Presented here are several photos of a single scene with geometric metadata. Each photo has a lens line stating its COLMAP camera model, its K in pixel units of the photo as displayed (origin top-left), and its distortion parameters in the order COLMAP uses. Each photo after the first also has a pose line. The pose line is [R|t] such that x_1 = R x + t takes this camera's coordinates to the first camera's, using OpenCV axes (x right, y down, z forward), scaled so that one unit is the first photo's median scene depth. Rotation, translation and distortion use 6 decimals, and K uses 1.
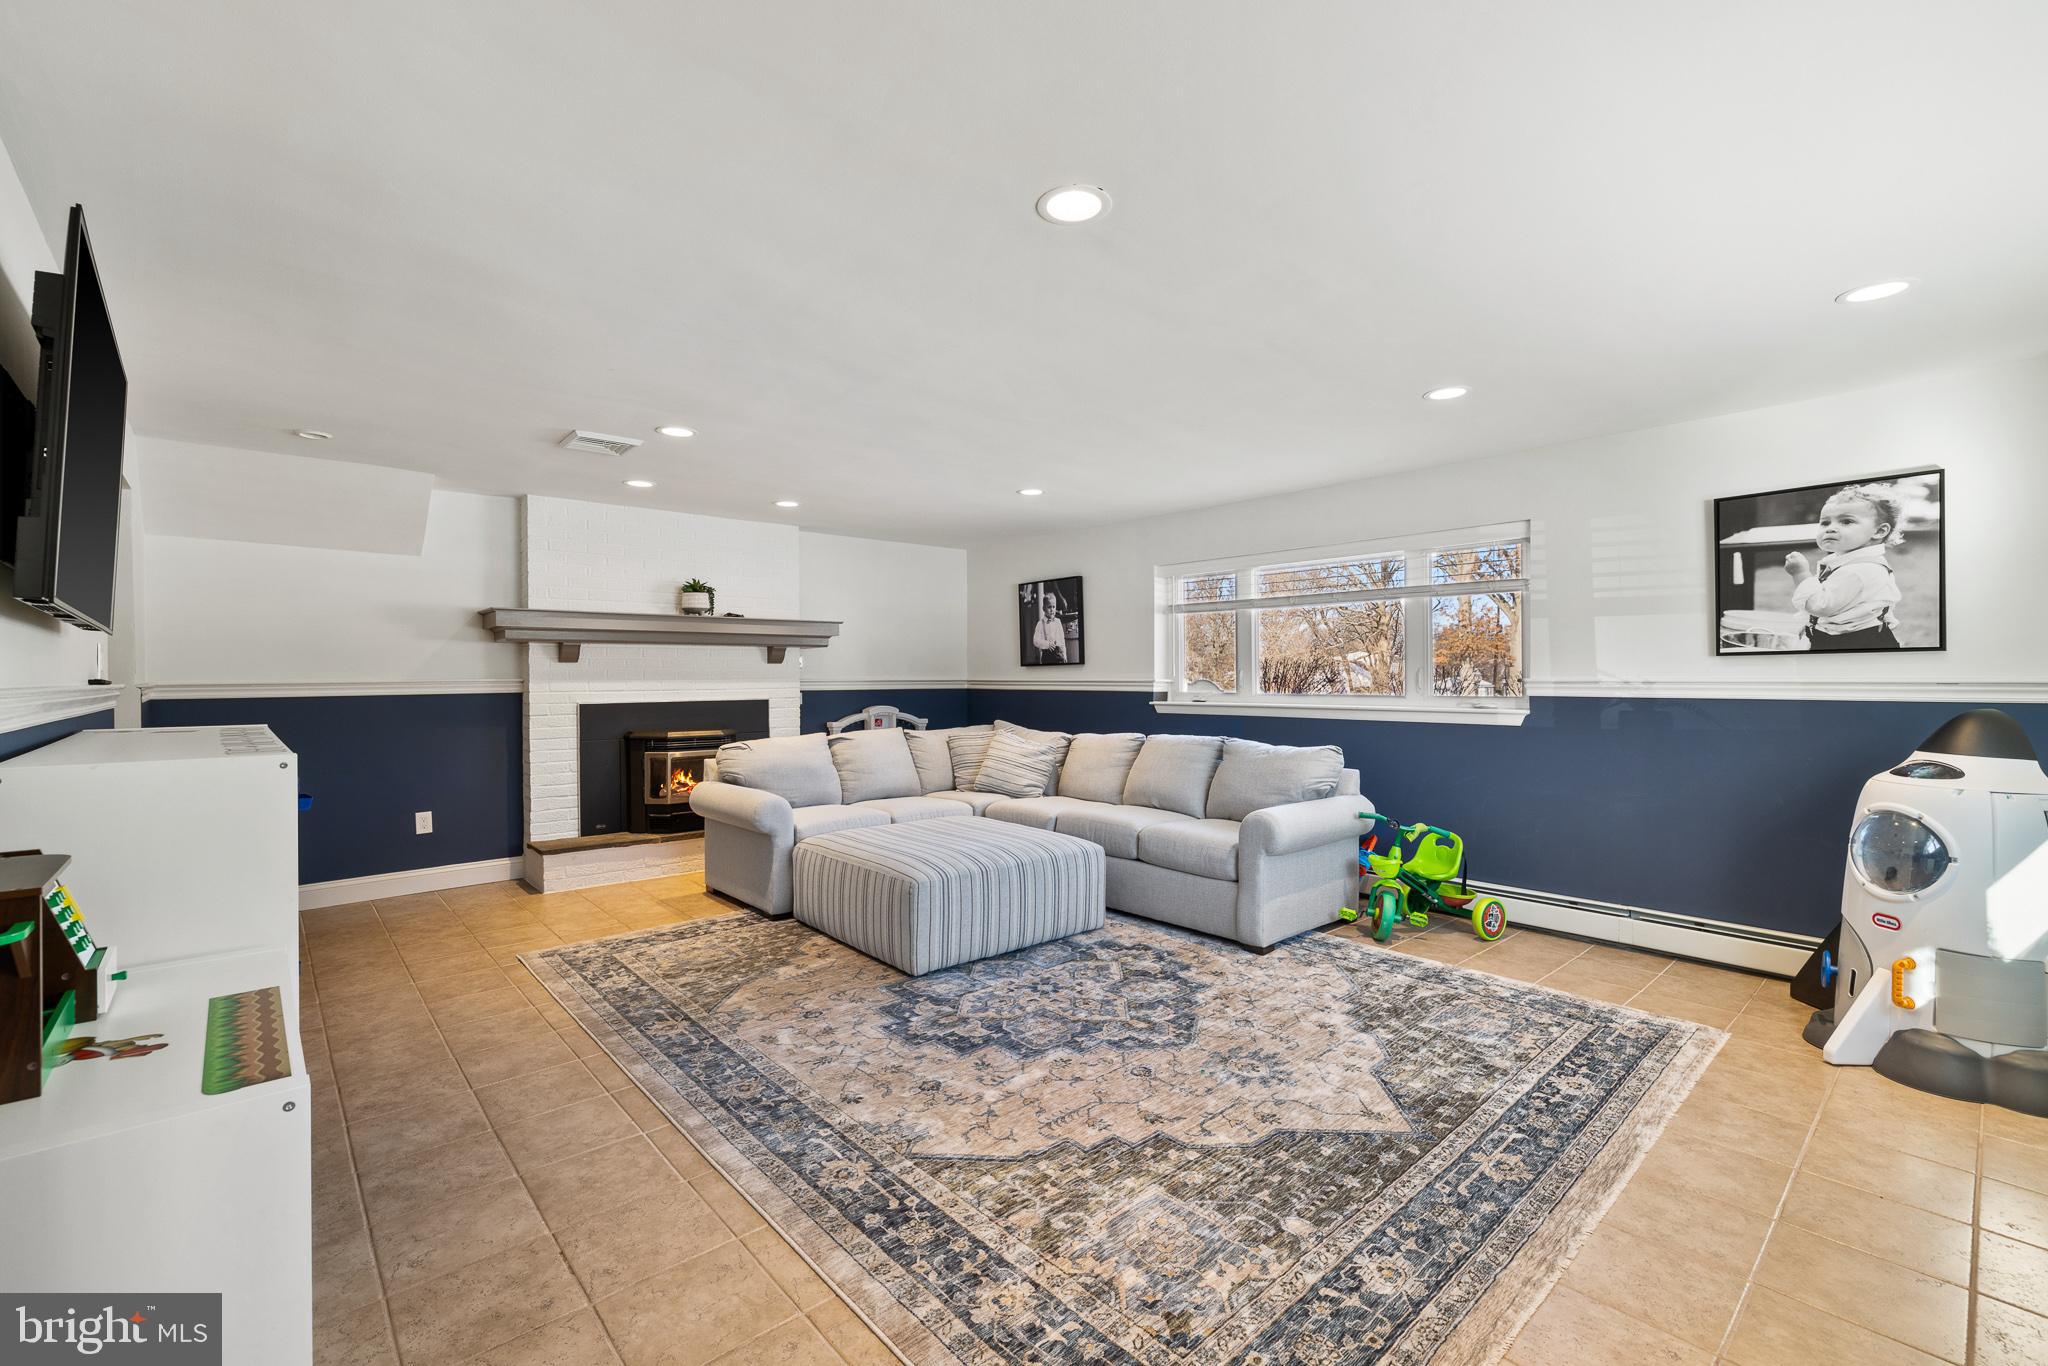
lens RADIAL K [[879.8, 0, 1021.4], [0, 879.8, 686.9], [0, 0, 1]] dist [-0.000488, -0.000192]
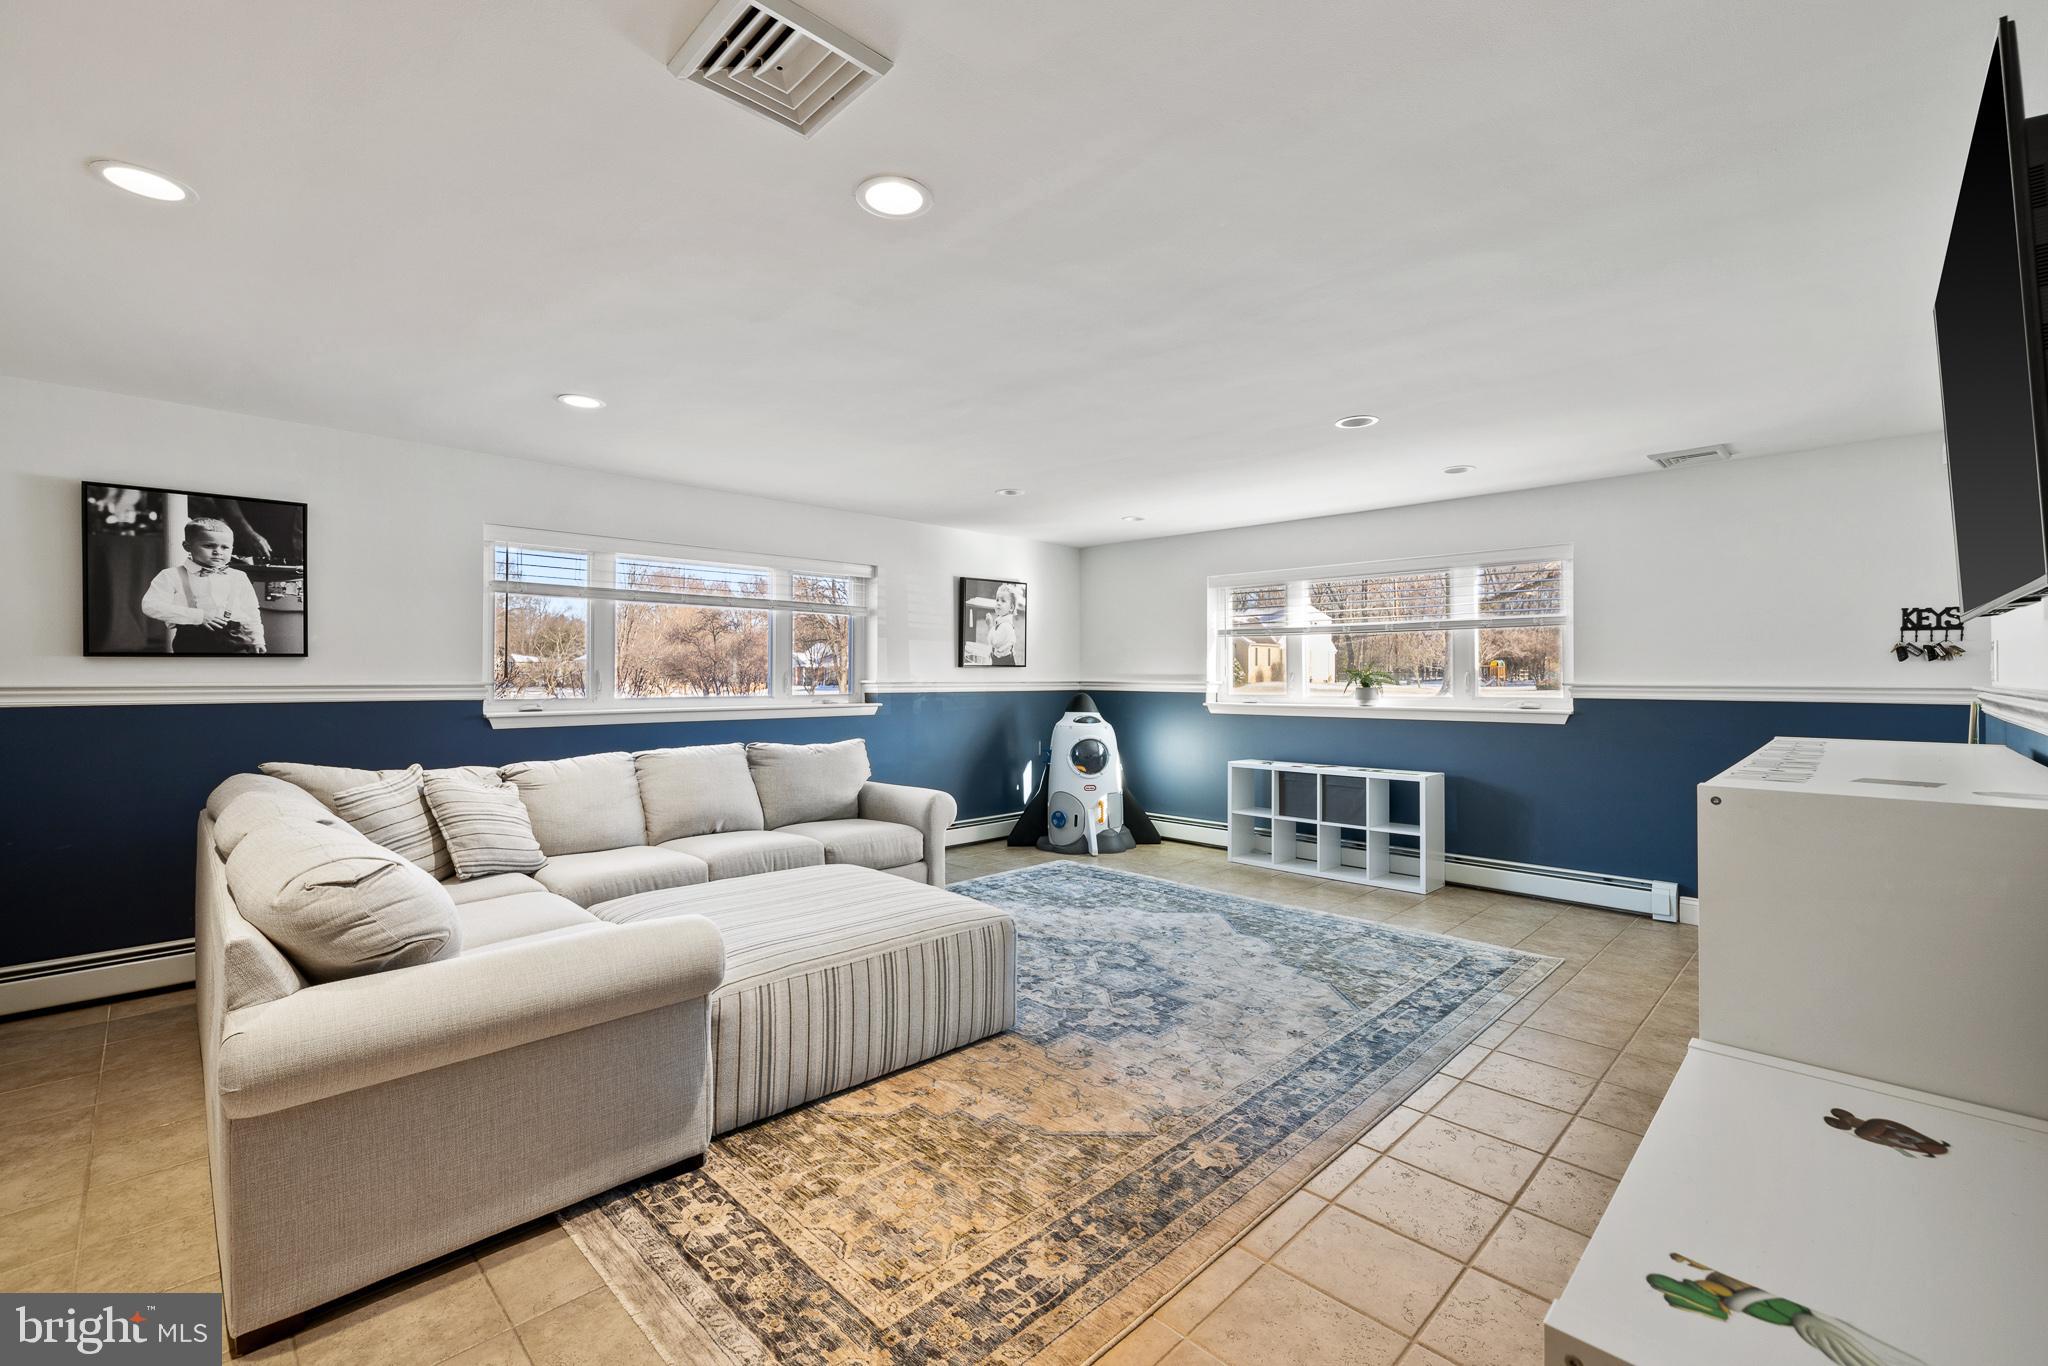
lens RADIAL K [[853.4, 0, 1033.2], [0, 853.4, 672.2], [0, 0, 1]] dist [-0.001818, -0.000090]
pose [[-0.059654, 0.009124, 0.998177, -0.883169], [0.010889, 0.999905, -0.008489, -0.009577], [-0.998160, 0.010363, -0.059748, 0.946961]]
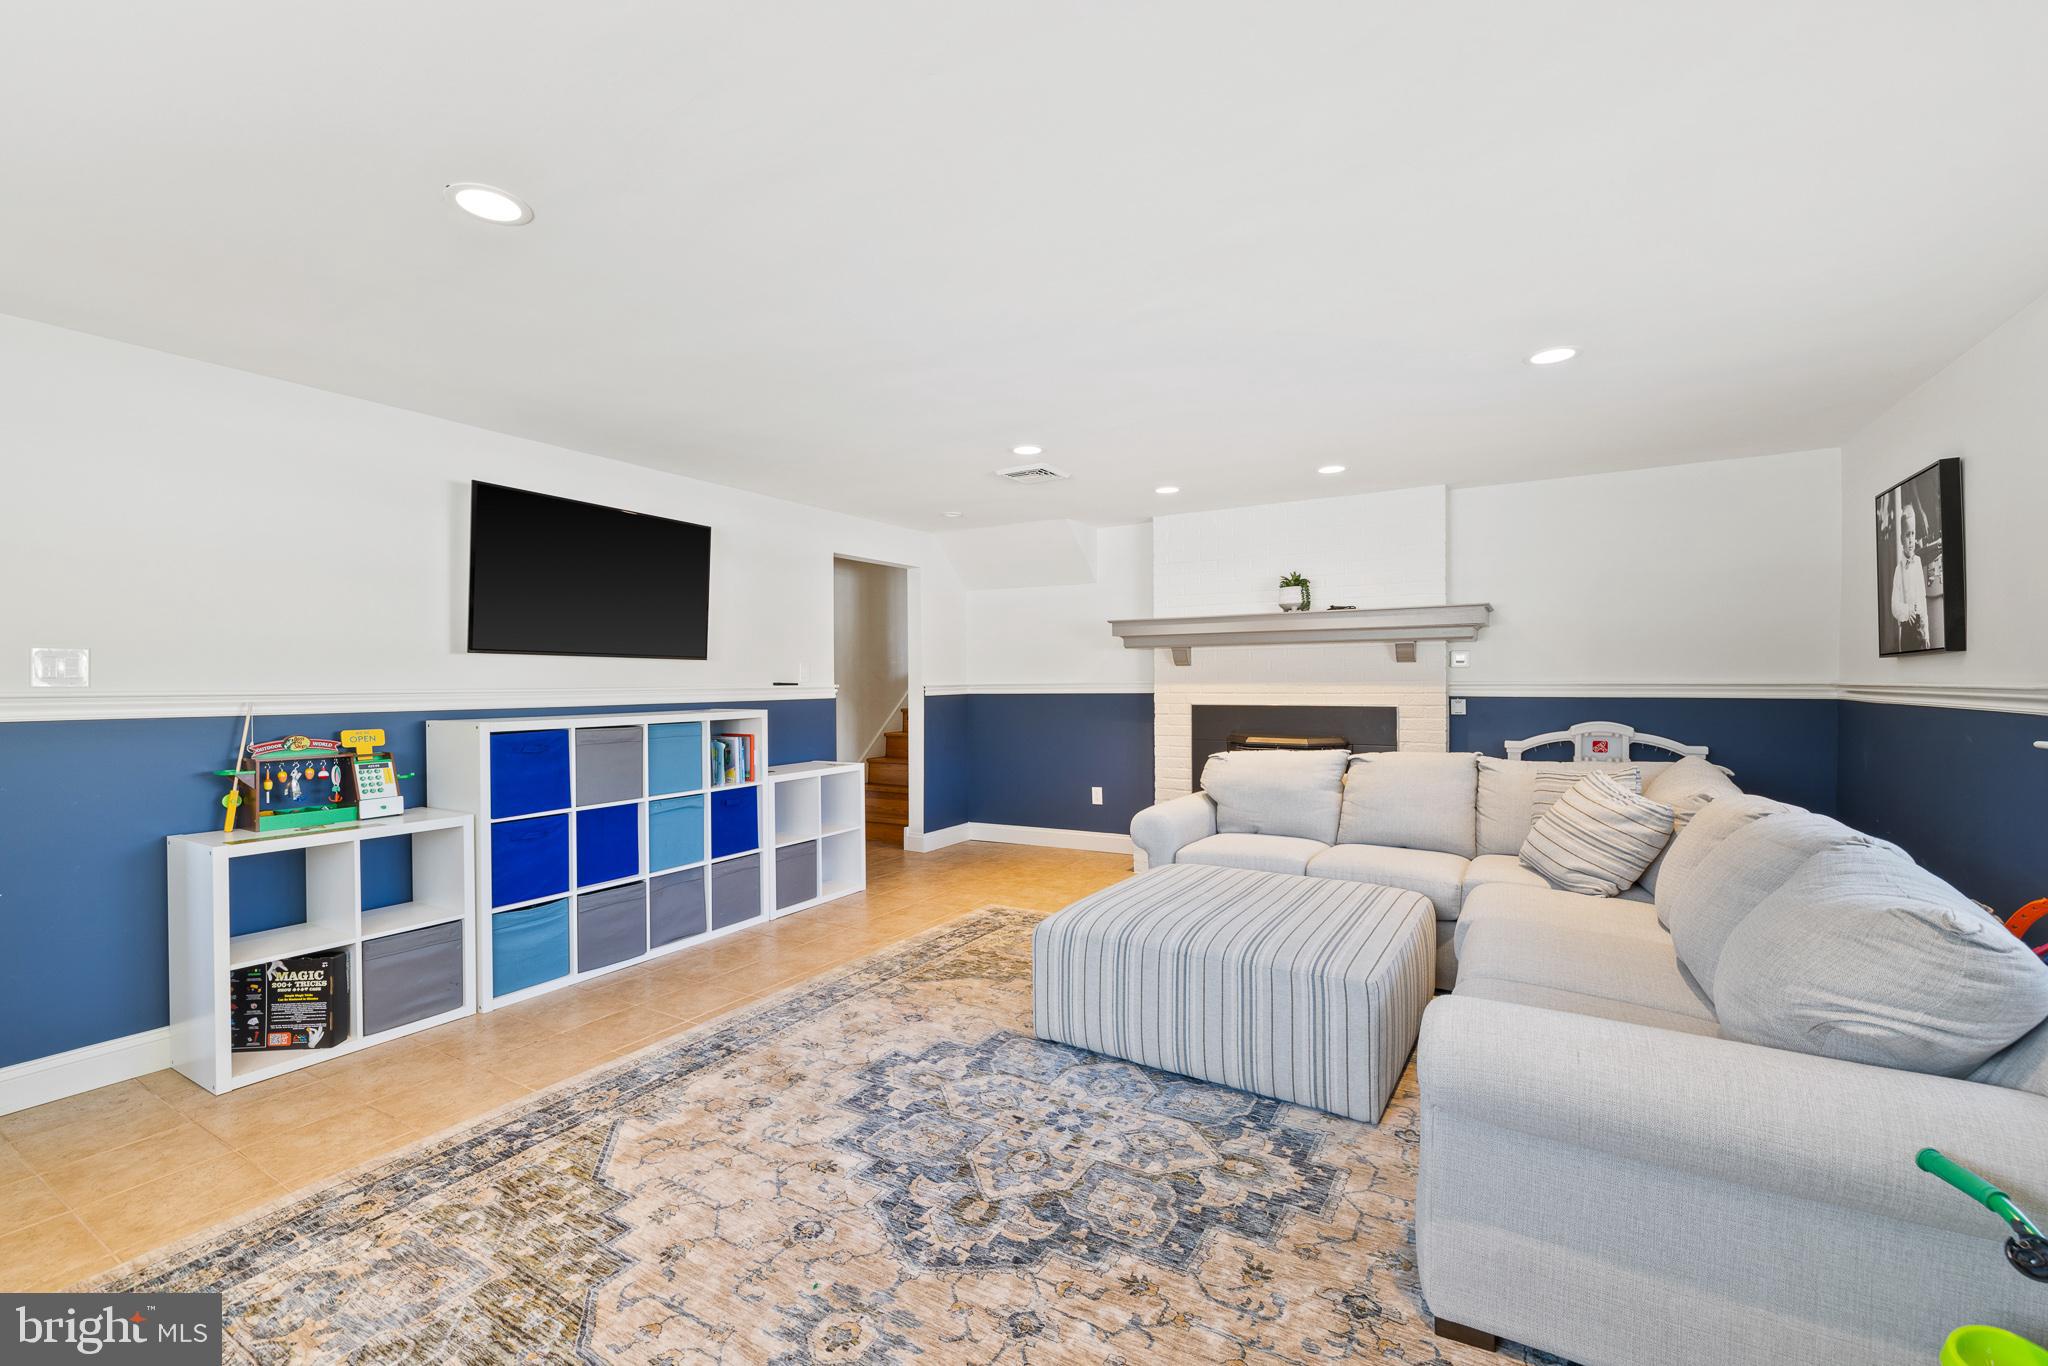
lens RADIAL K [[879.8, 0, 1021.4], [0, 879.8, 686.9], [0, 0, 1]] dist [-0.000488, -0.000192]
pose [[0.288265, 0.008436, -0.957514, 0.626612], [-0.006421, 0.999956, 0.006877, -0.011469], [0.957529, 0.004166, 0.288306, 0.683600]]
